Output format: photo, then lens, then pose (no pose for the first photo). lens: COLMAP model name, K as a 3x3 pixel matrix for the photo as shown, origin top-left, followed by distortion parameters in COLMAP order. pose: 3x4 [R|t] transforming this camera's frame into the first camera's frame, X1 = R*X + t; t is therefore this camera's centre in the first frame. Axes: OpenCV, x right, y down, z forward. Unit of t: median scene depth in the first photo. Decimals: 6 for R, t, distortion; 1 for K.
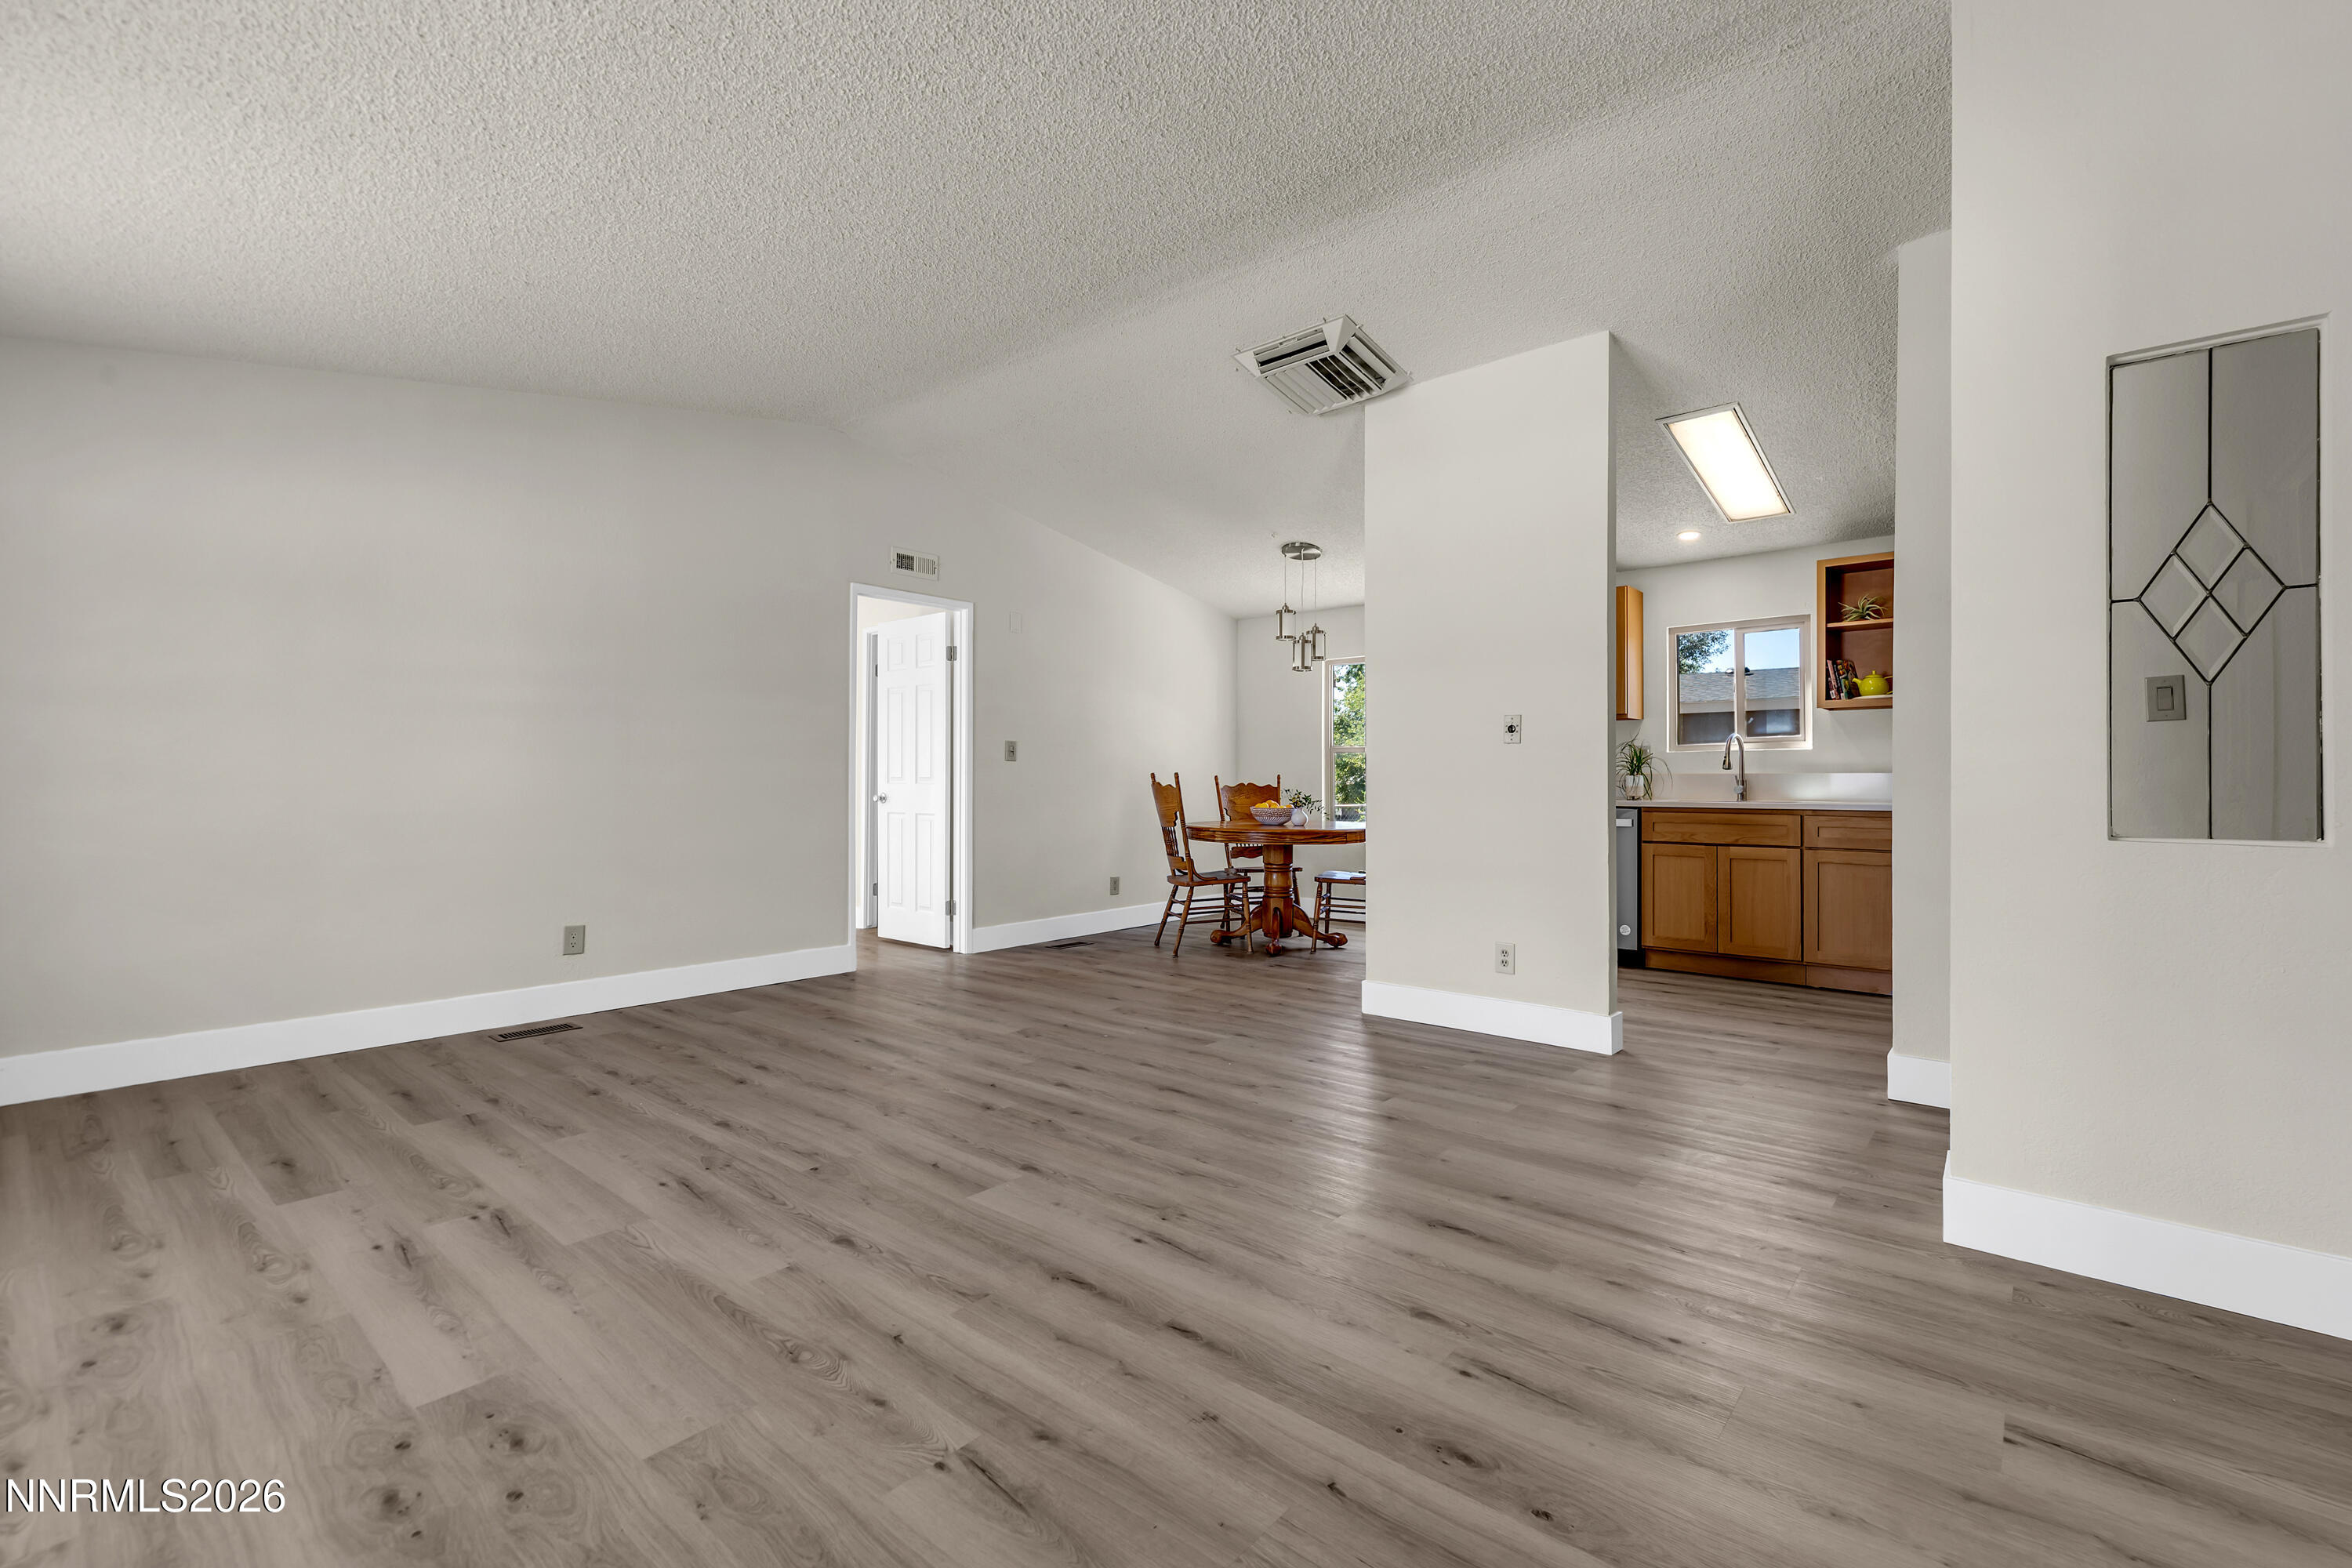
lens RADIAL K [[1029.4, 0, 1205.0], [0, 1029.4, 779.5], [0, 0, 1]] dist [0.004826, 0.000324]
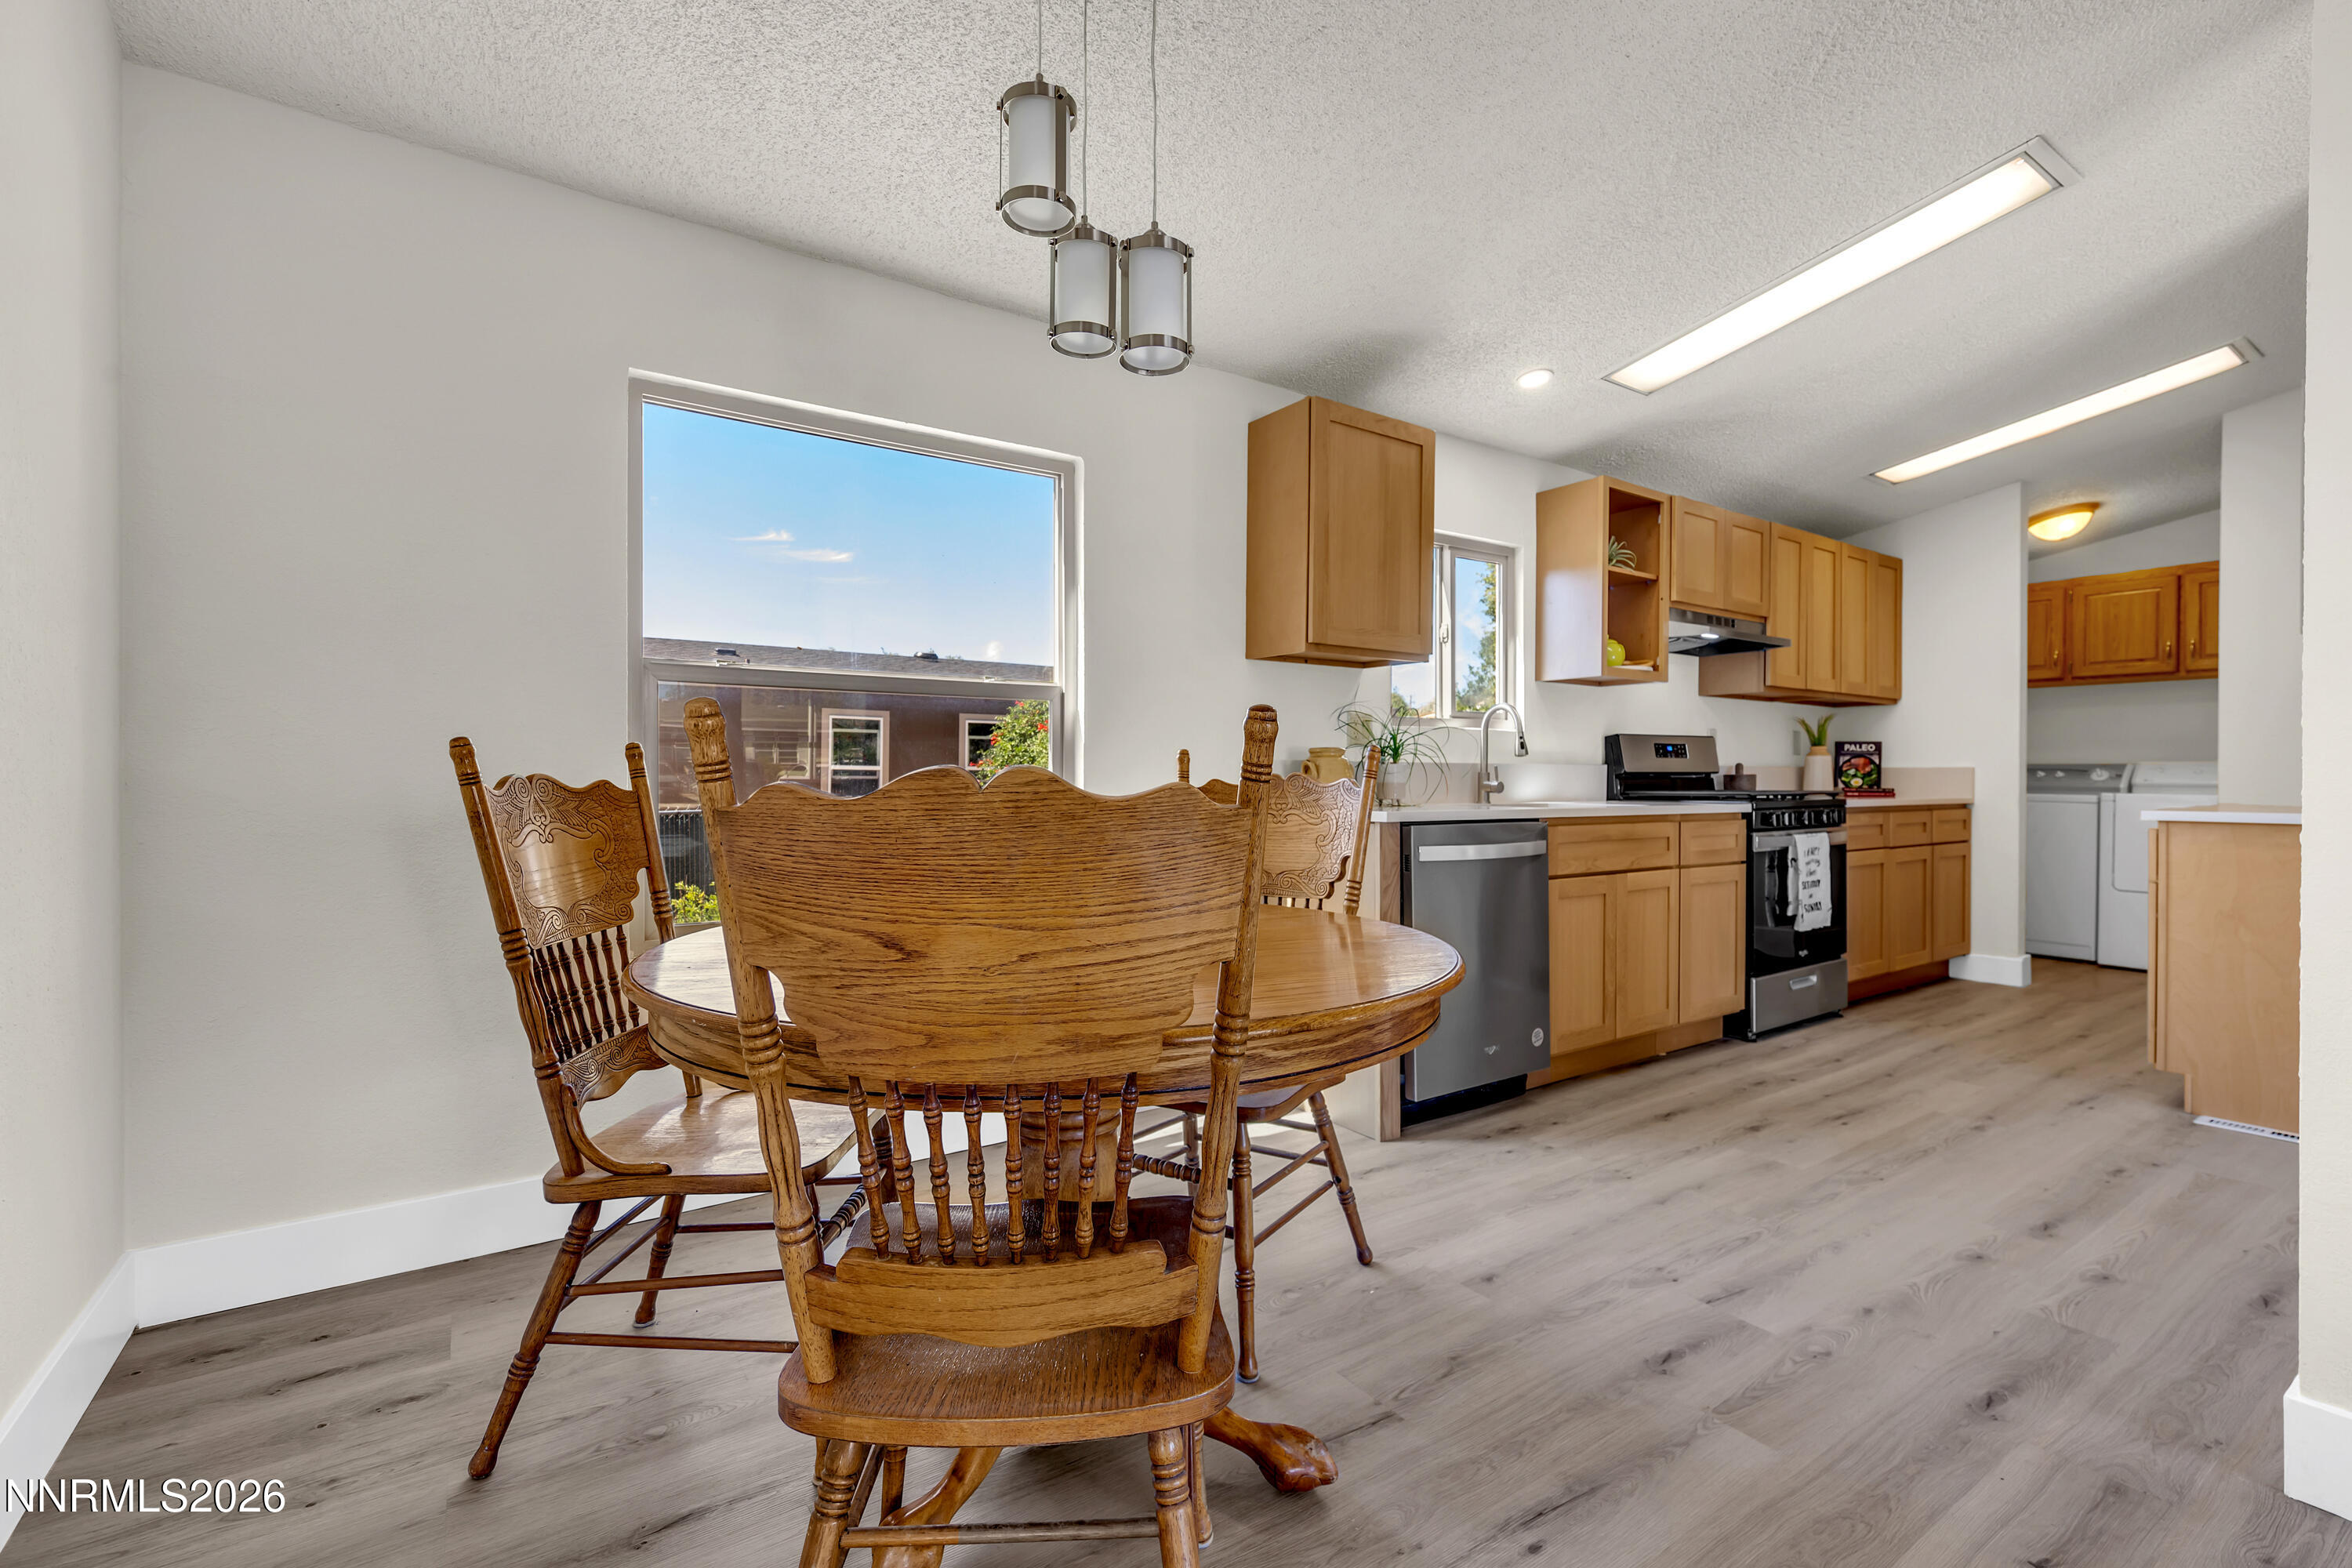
lens RADIAL K [[1029.4, 0, 1205.0], [0, 1029.4, 779.5], [0, 0, 1]] dist [0.004826, 0.000324]
pose [[0.253208, -0.002040, 0.967410, -0.269911], [-0.004575, 0.999984, 0.003306, 0.005175], [-0.967401, -0.005263, 0.253195, 1.549519]]
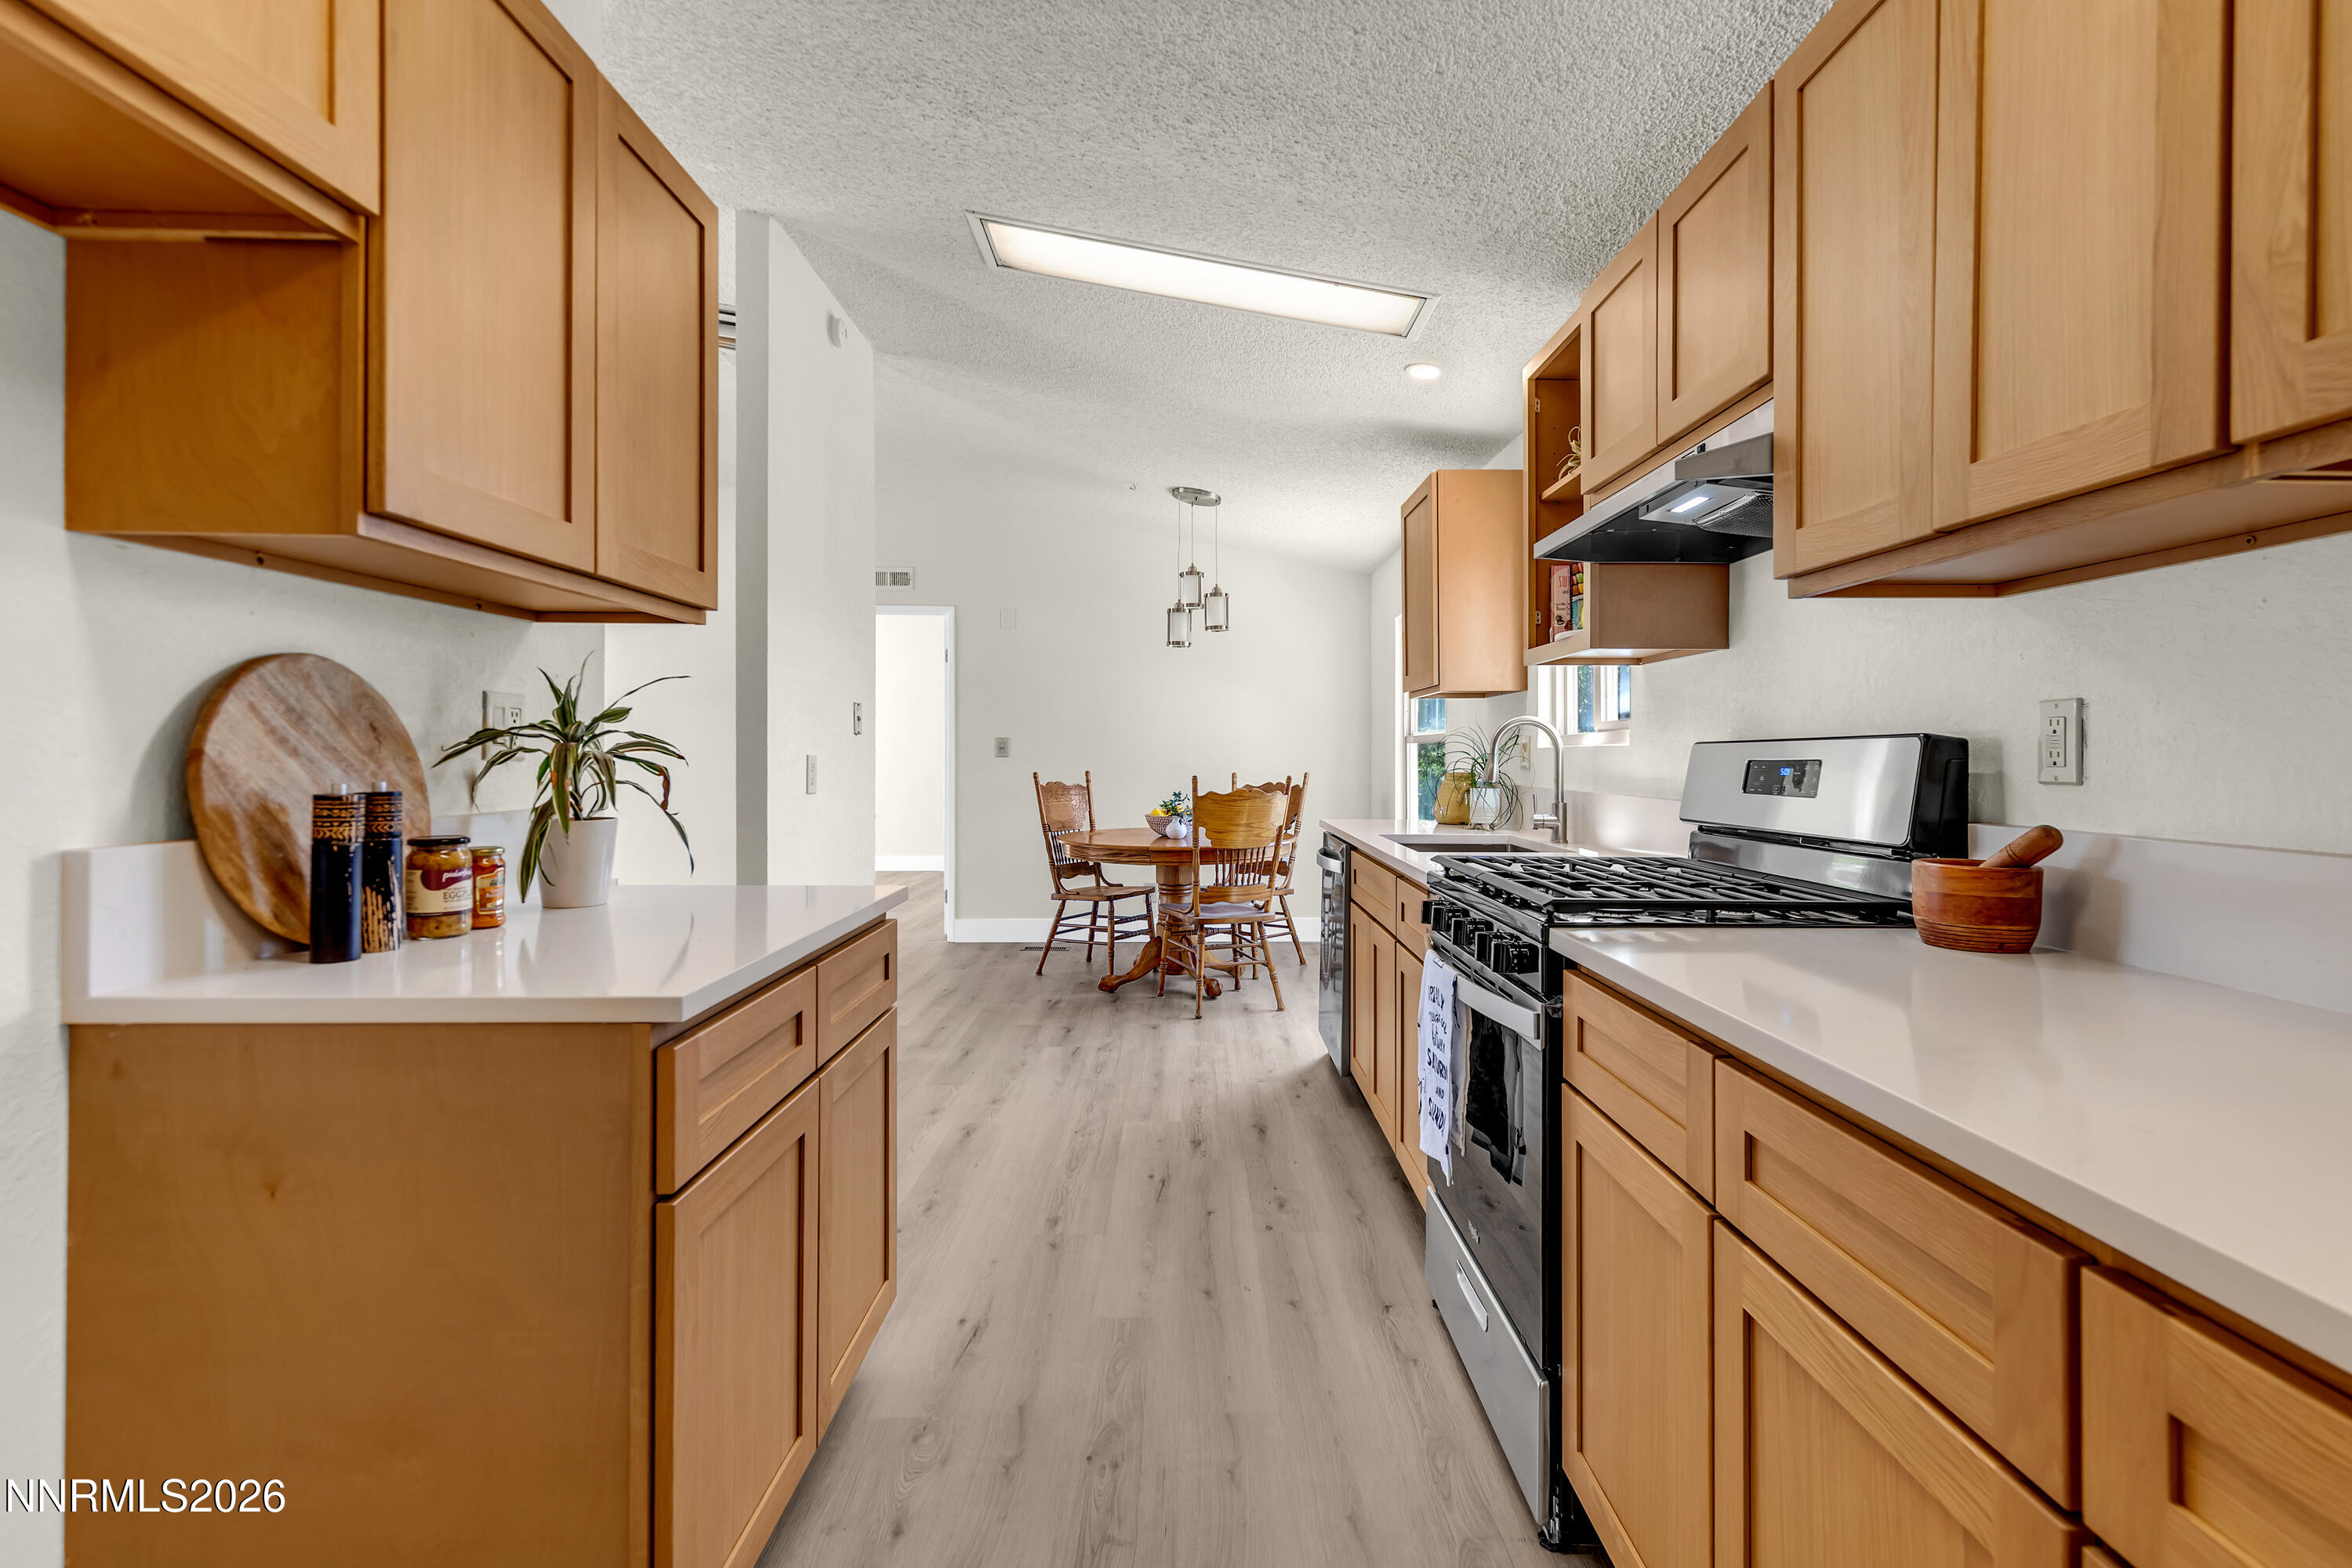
lens RADIAL K [[1087.0, 0, 1206.0], [0, 1087.0, 748.1], [0, 0, 1]] dist [0.010490, 0.000164]
pose [[0.663381, -0.002303, -0.748278, 1.261905], [-0.000609, 0.999993, -0.003618, -0.039448], [0.748281, 0.002856, 0.663376, 0.765923]]
